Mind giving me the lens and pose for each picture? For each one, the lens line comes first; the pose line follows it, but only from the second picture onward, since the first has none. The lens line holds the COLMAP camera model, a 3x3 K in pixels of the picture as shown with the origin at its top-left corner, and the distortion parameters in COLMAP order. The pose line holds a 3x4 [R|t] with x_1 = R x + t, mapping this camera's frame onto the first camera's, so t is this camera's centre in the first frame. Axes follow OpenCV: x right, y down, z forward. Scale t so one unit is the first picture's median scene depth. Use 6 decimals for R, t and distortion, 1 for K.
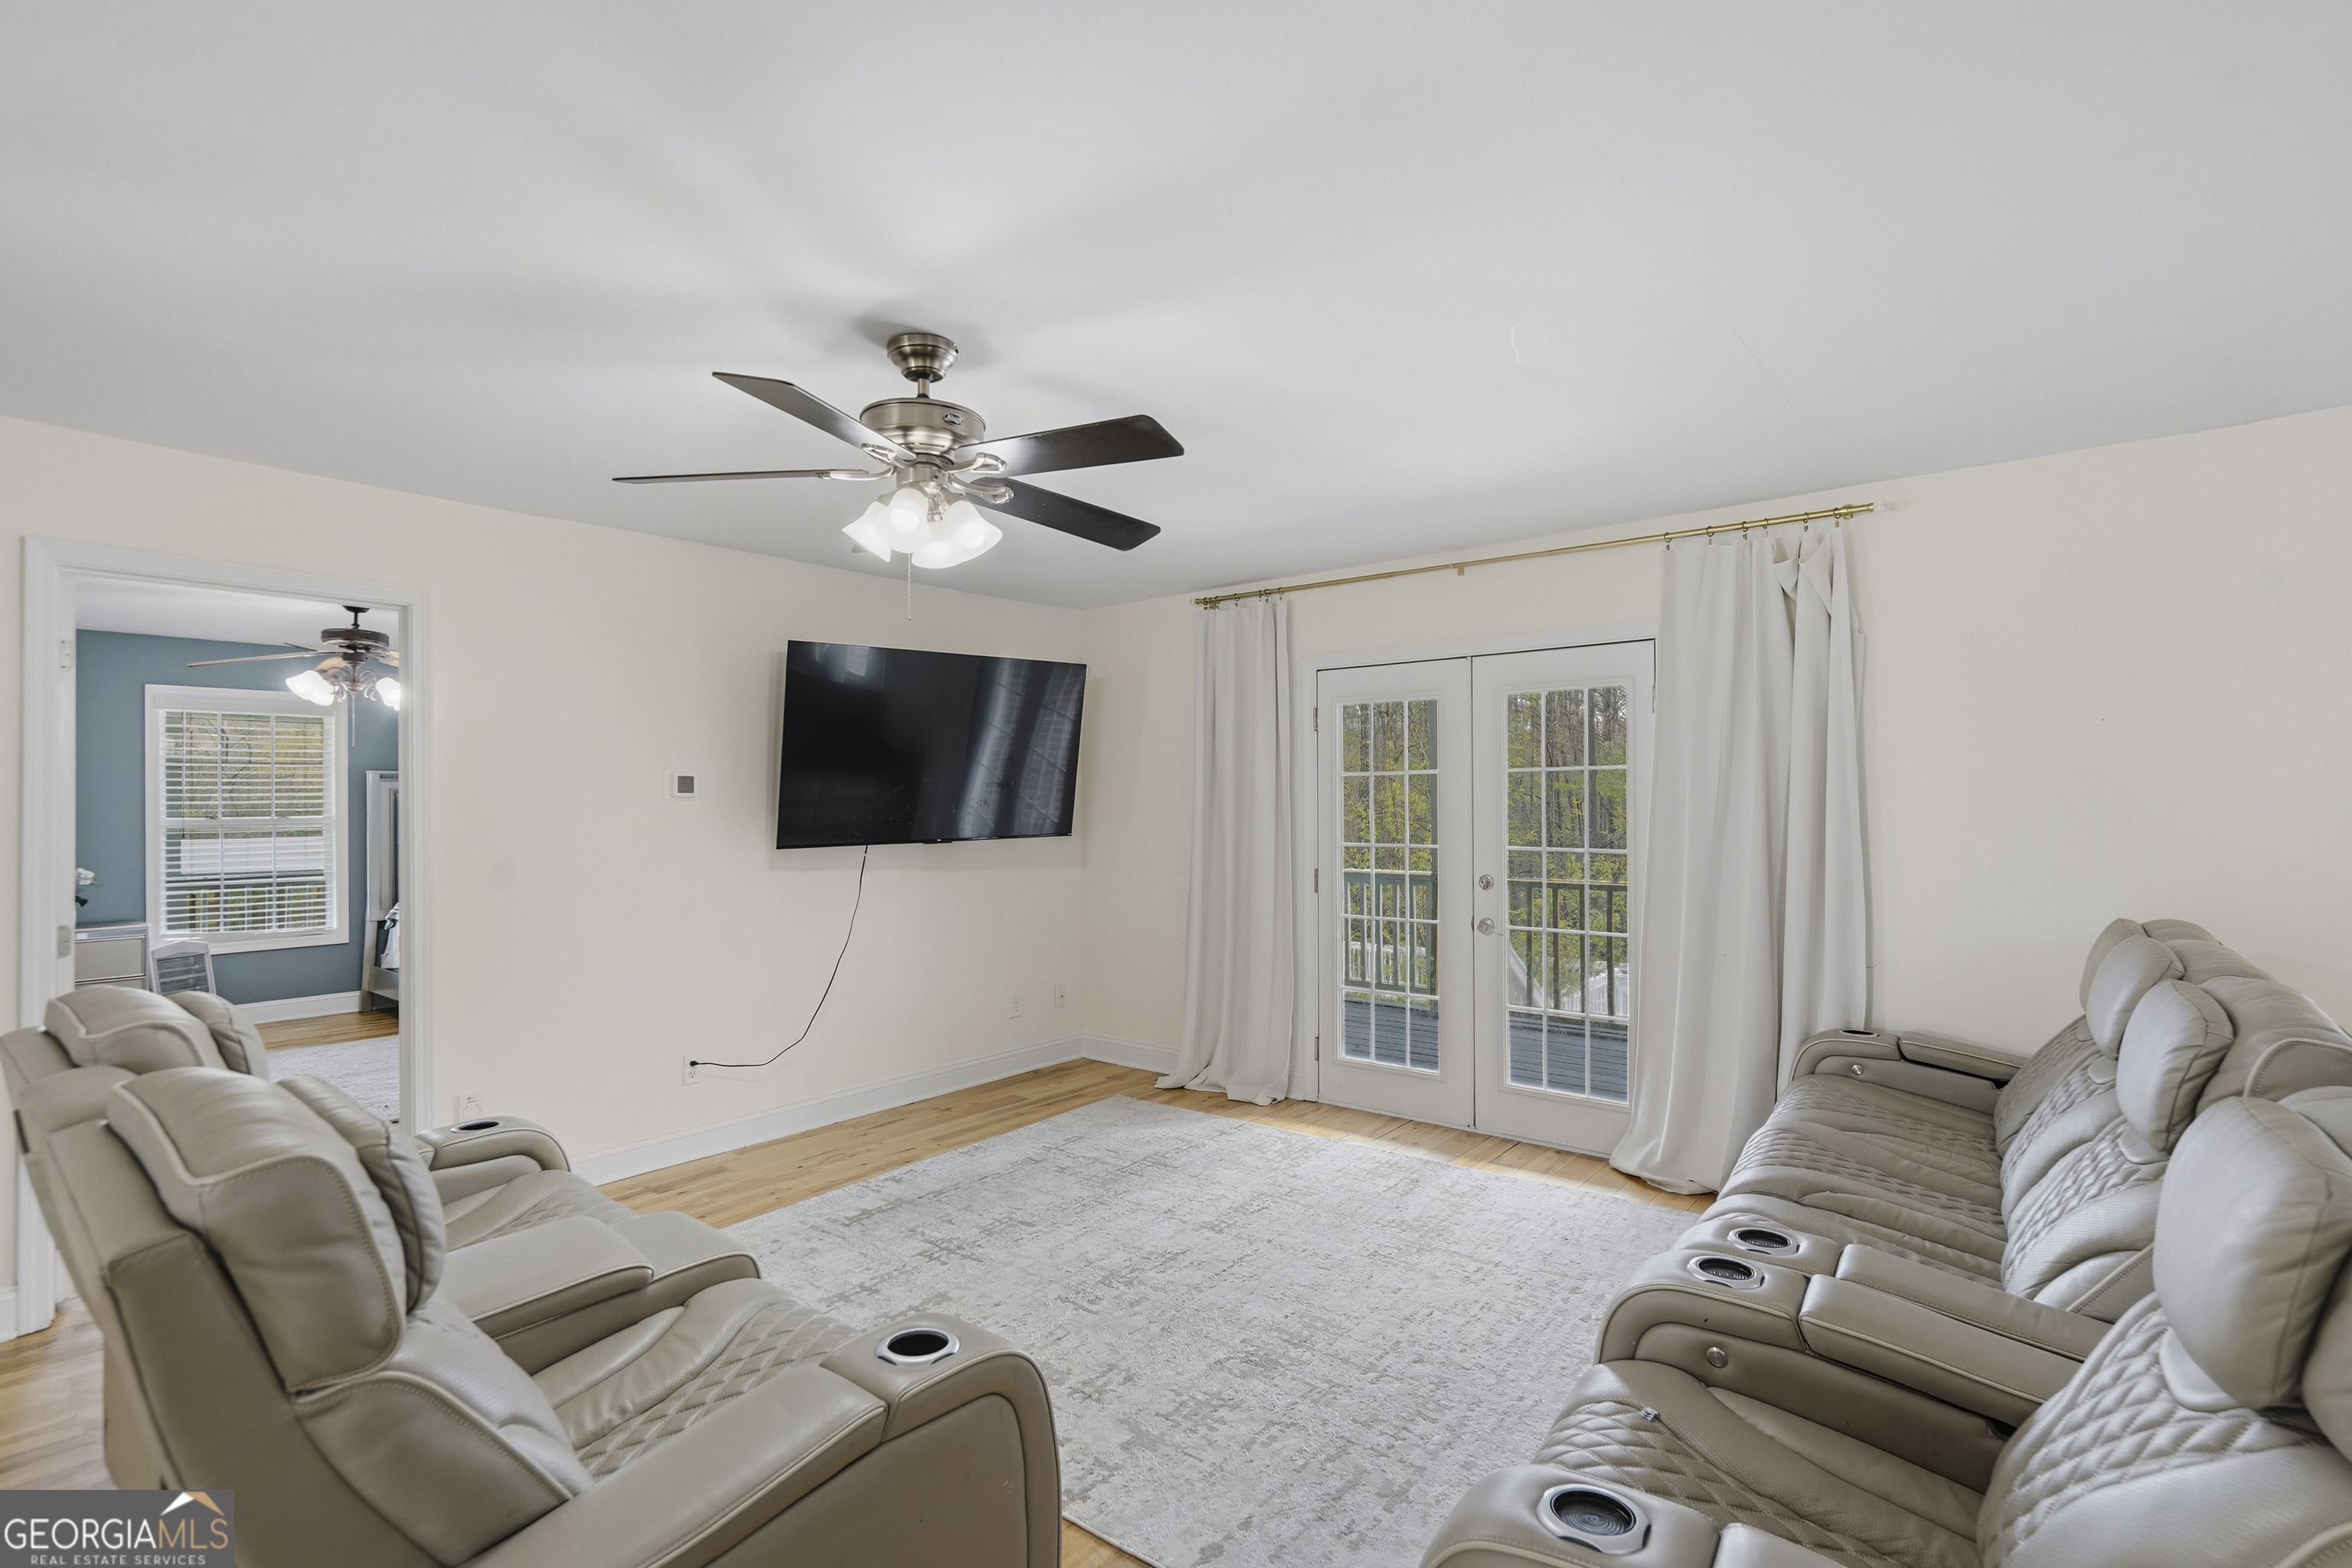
lens RADIAL K [[1081.4, 0, 1167.3], [0, 1081.4, 791.1], [0, 0, 1]] dist [-0.002178, -0.000070]
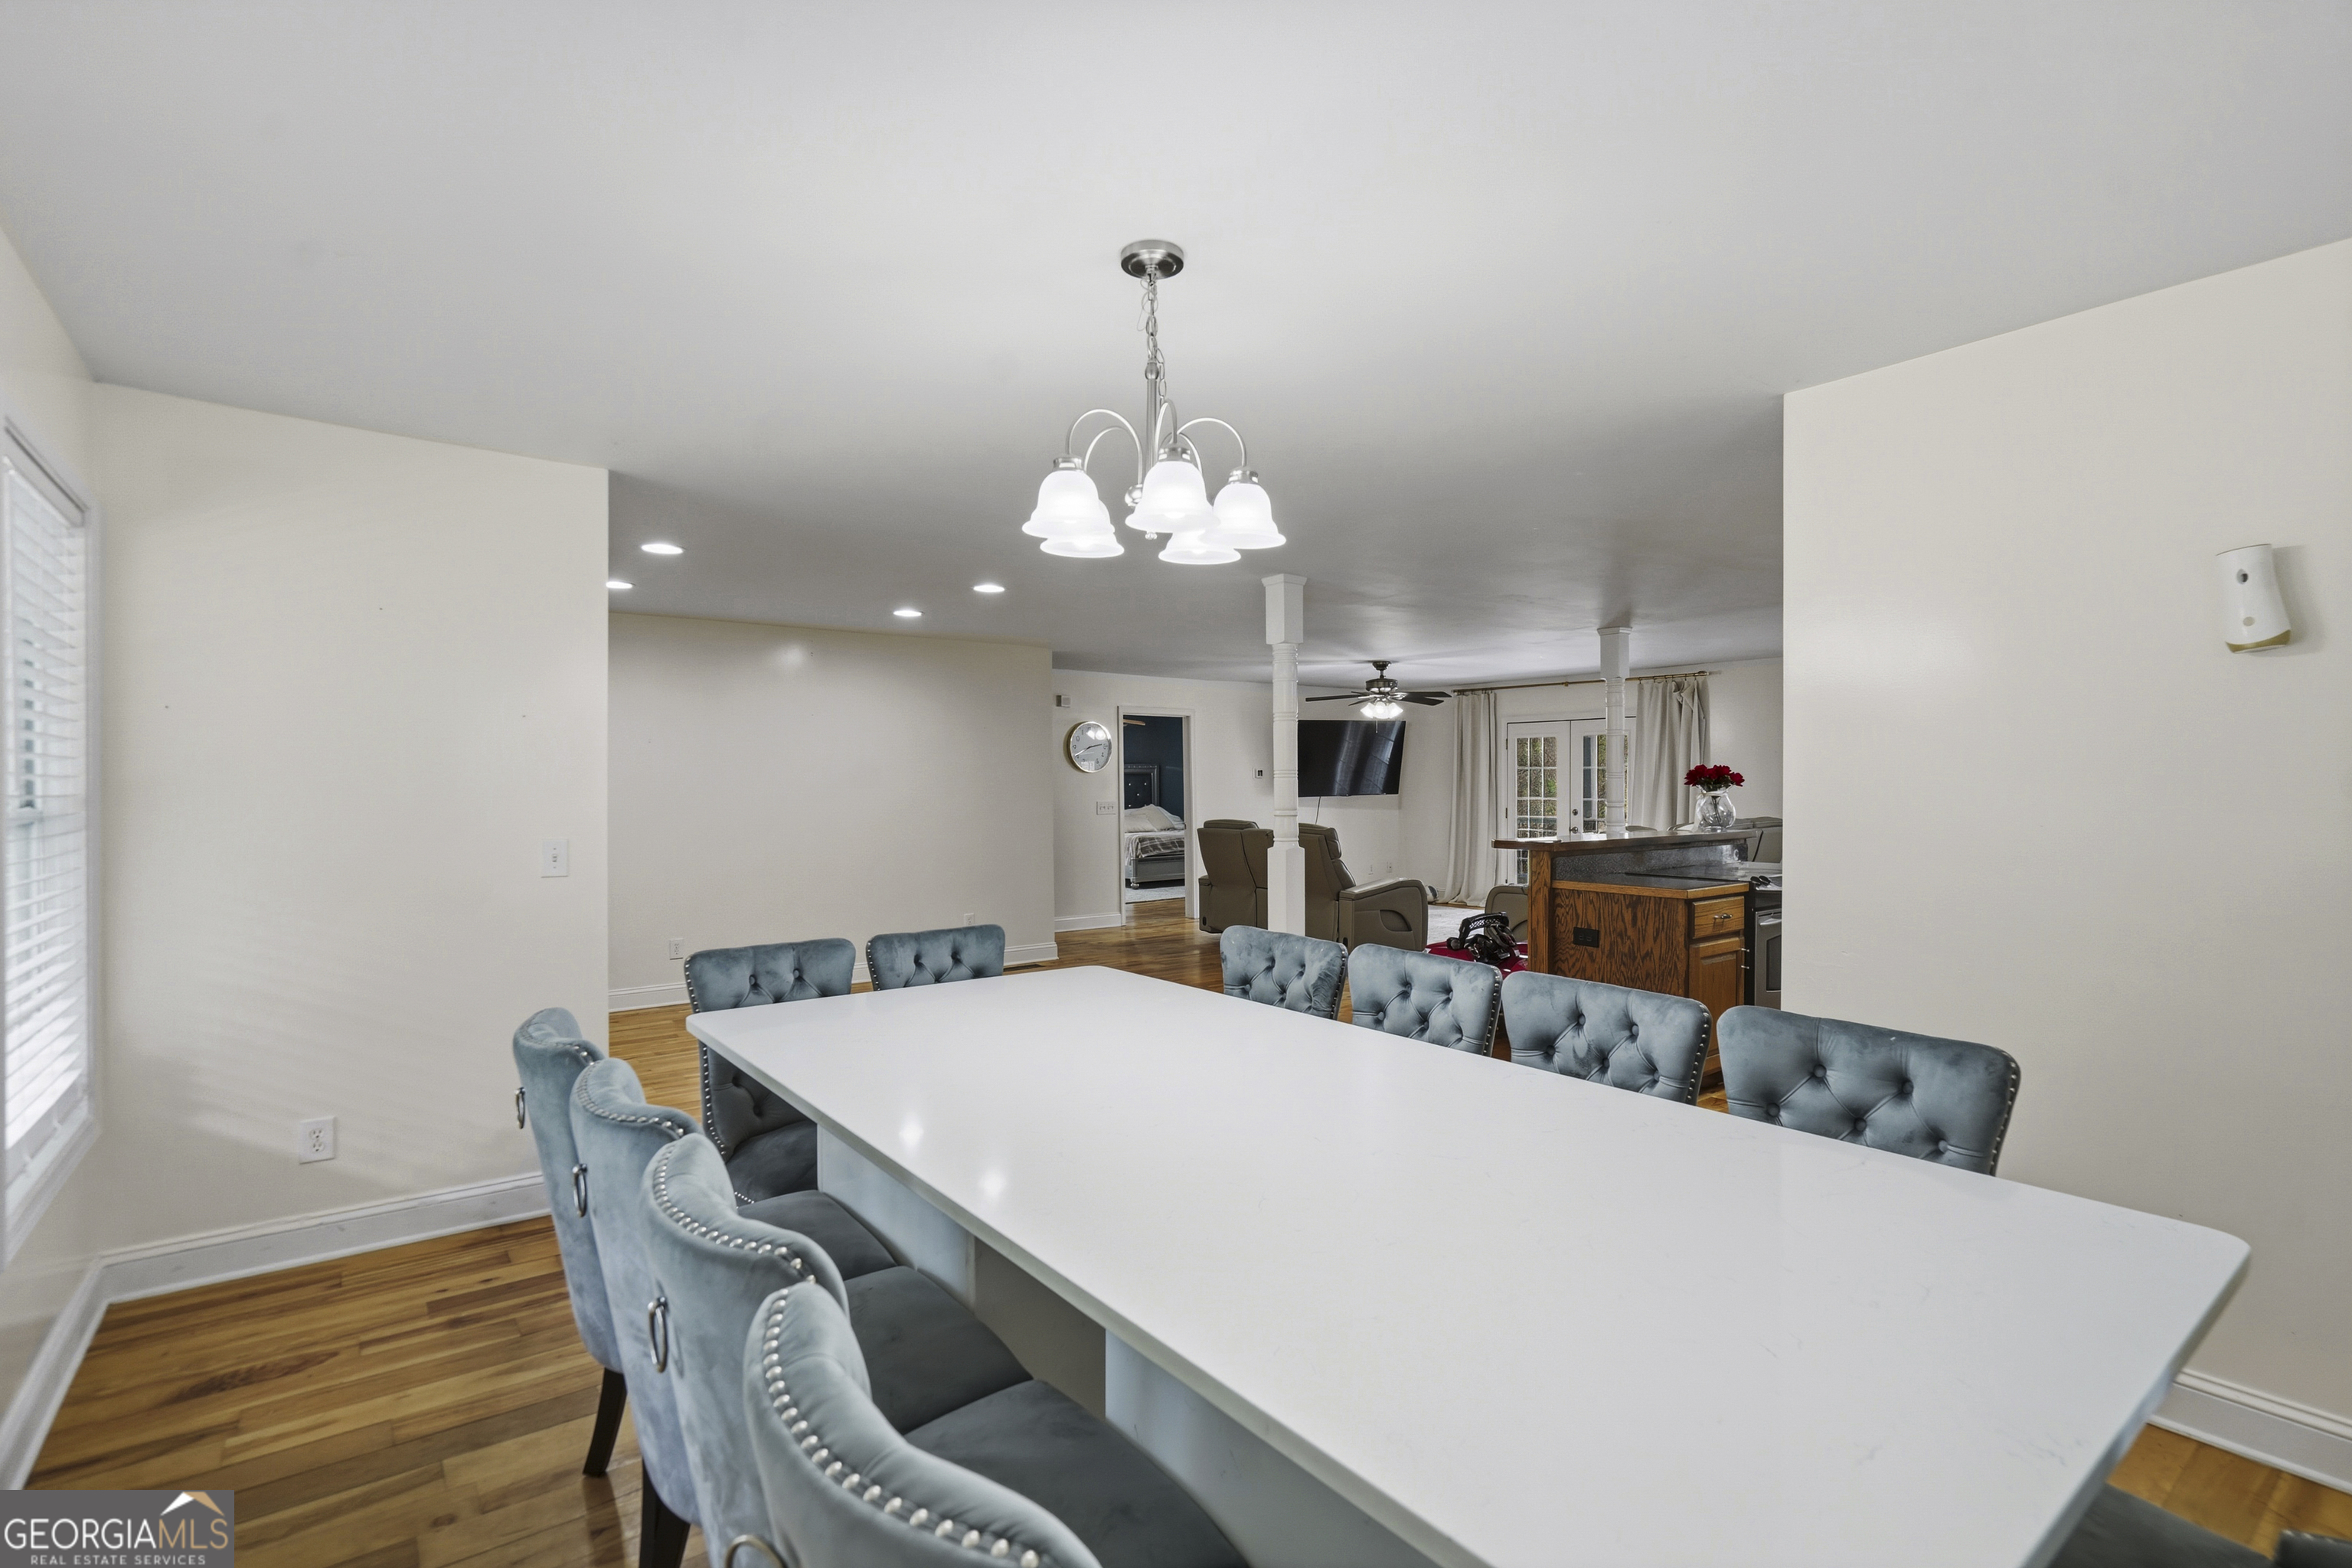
lens RADIAL K [[1081.4, 0, 1171.3], [0, 1081.4, 800.5], [0, 0, 1]] dist [-0.002178, -0.000070]
pose [[0.974753, 0.002171, -0.223276, -0.053930], [0.004883, 0.999506, 0.031040, -0.024164], [0.223233, -0.031346, 0.974261, -1.618864]]
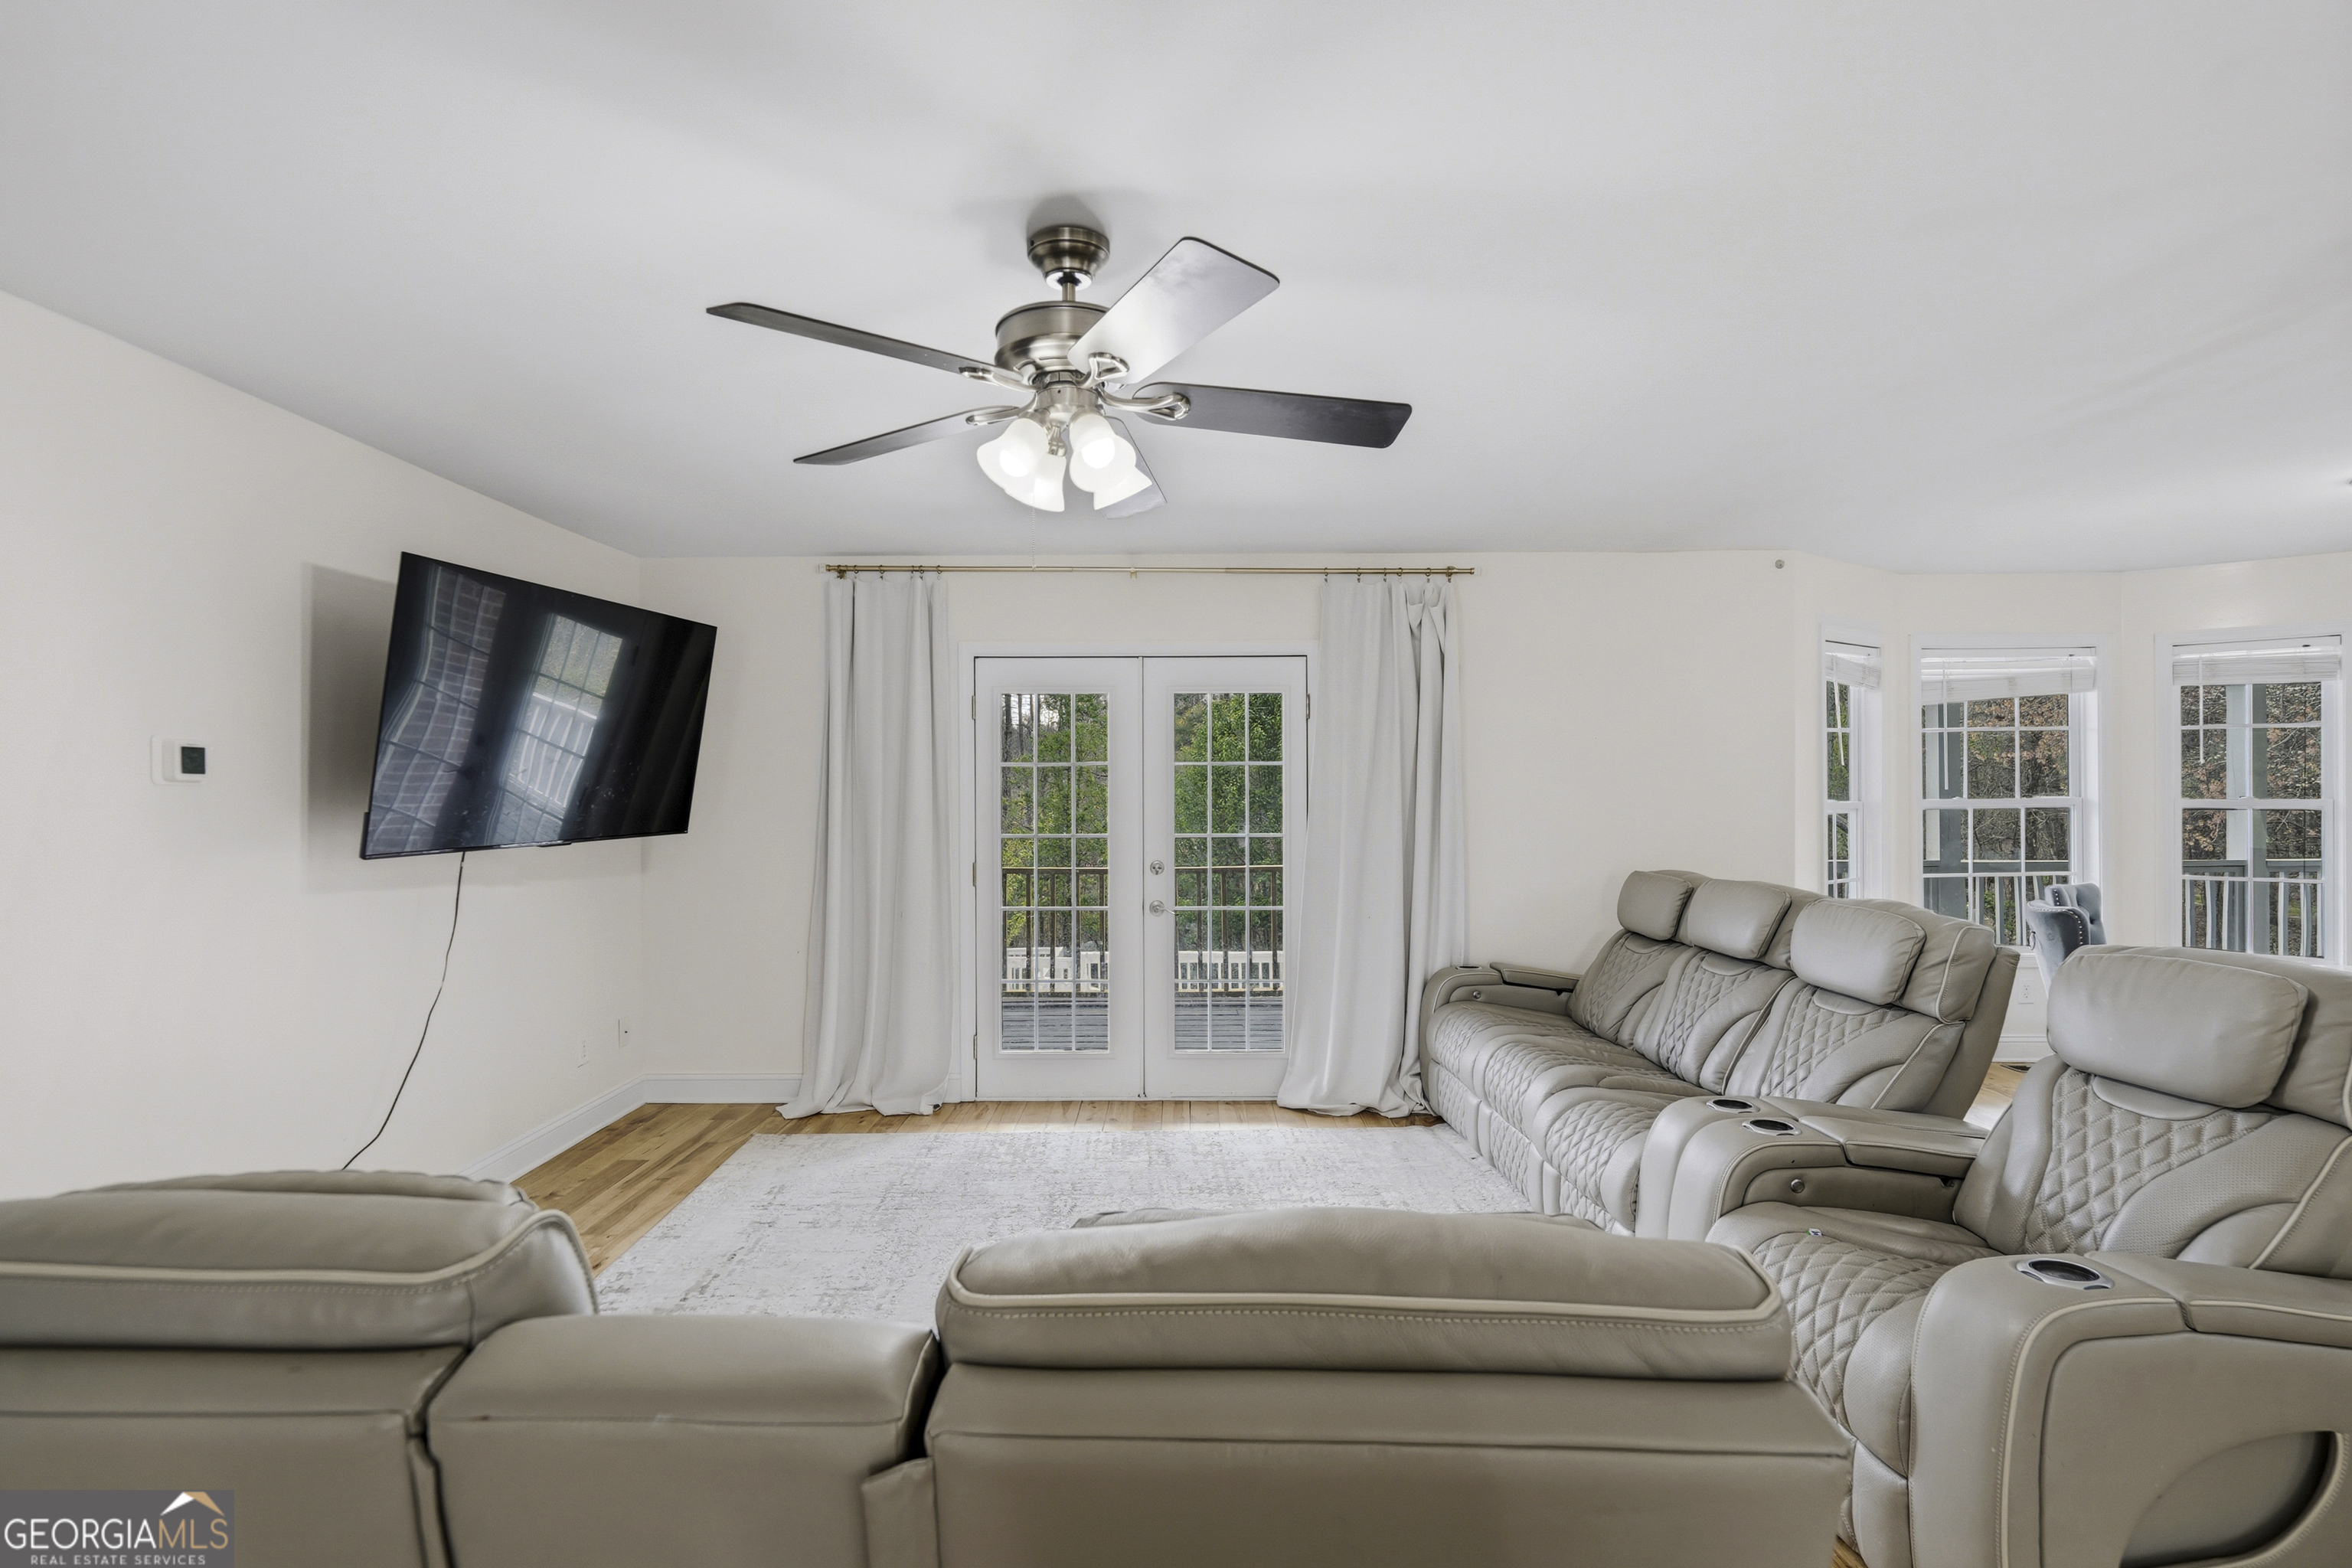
lens RADIAL K [[1081.4, 0, 1141.6], [0, 1081.4, 805.3], [0, 0, 1]] dist [-0.002178, -0.000070]
pose [[0.784426, -0.003083, 0.620214, -0.386466], [-0.007692, 0.999862, 0.014699, 0.006068], [-0.620174, -0.016301, 0.784295, 0.164124]]
